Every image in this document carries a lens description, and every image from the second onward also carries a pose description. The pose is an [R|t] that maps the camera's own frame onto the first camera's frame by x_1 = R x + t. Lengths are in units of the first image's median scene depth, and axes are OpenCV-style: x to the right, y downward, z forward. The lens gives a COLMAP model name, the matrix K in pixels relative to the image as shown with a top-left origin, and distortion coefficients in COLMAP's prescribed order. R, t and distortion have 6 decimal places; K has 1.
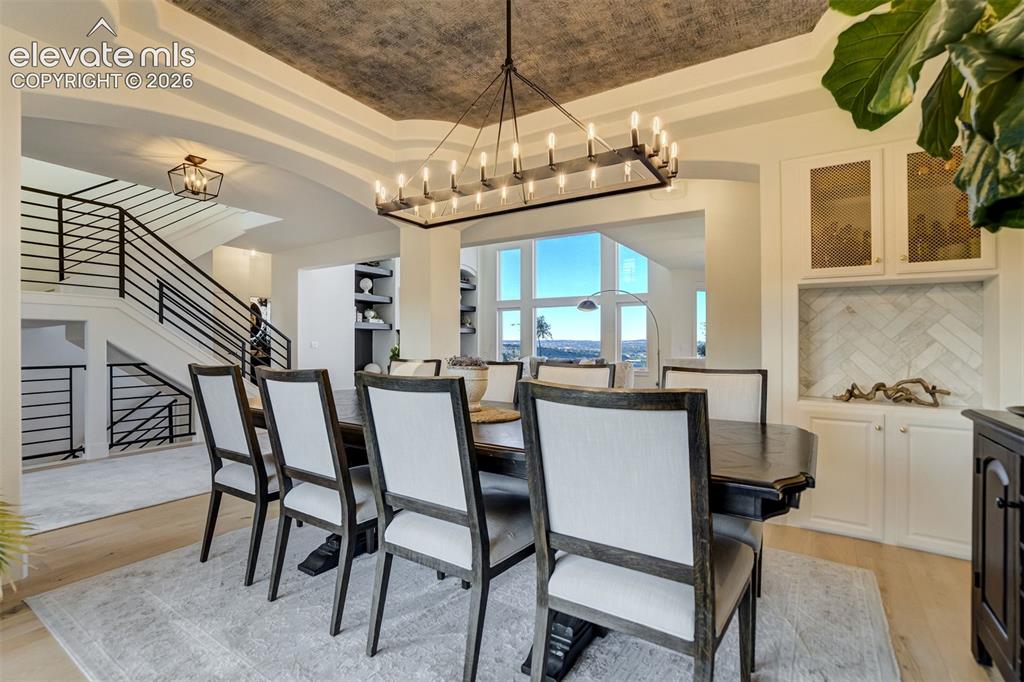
lens RADIAL K [[475.2, 0, 510.0], [0, 475.2, 344.7], [0, 0, 1]] dist [-0.020339, -0.000170]
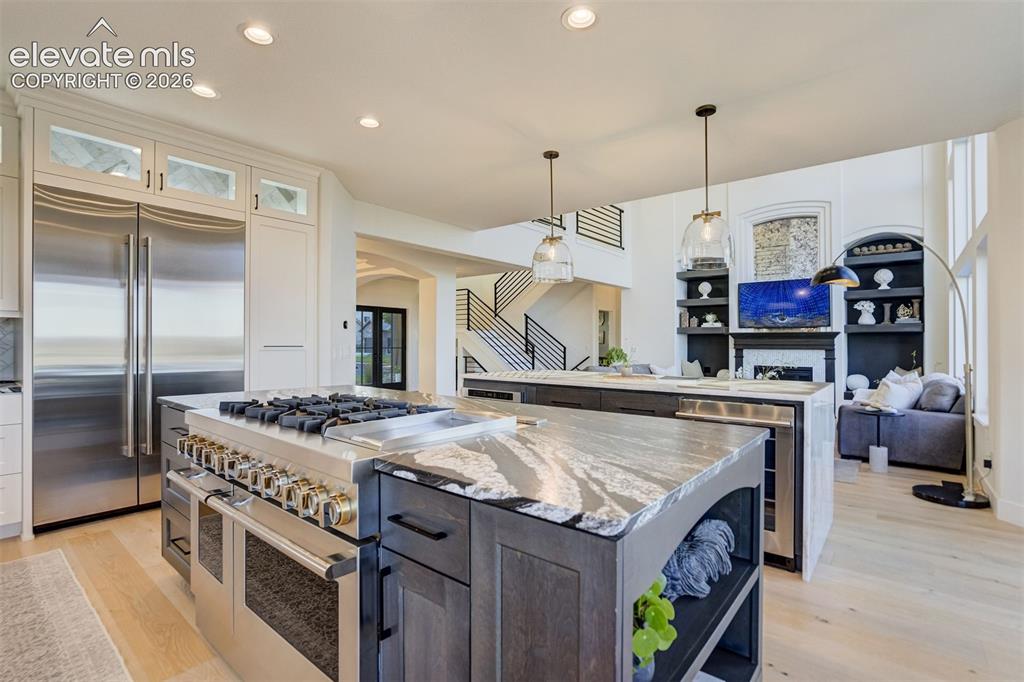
lens RADIAL K [[475.2, 0, 505.8], [0, 475.2, 341.0], [0, 0, 1]] dist [-0.020339, -0.000170]
pose [[-0.118550, -0.002904, -0.992944, 0.736267], [-0.000398, 0.999996, -0.002877, -0.015930], [0.992948, 0.000054, -0.118551, 0.734539]]
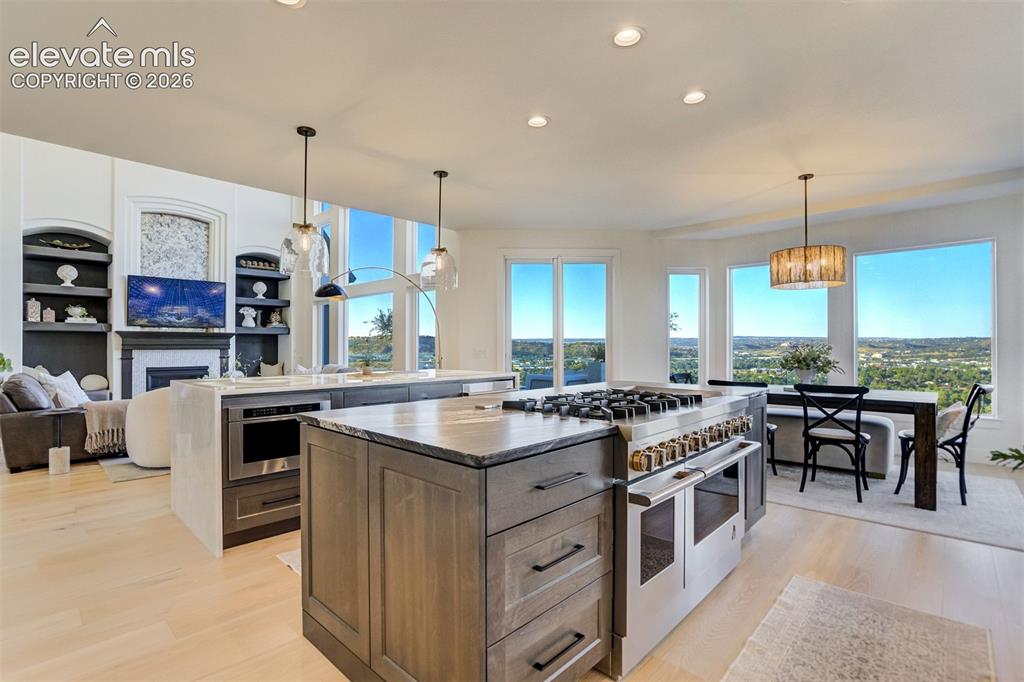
lens RADIAL K [[475.2, 0, 505.9], [0, 475.2, 339.7], [0, 0, 1]] dist [-0.020339, -0.000170]
pose [[0.982272, -0.000349, -0.187463, 0.547903], [-0.000957, 0.999976, -0.006876, -0.015372], [0.187461, 0.006933, 0.982248, 0.411311]]
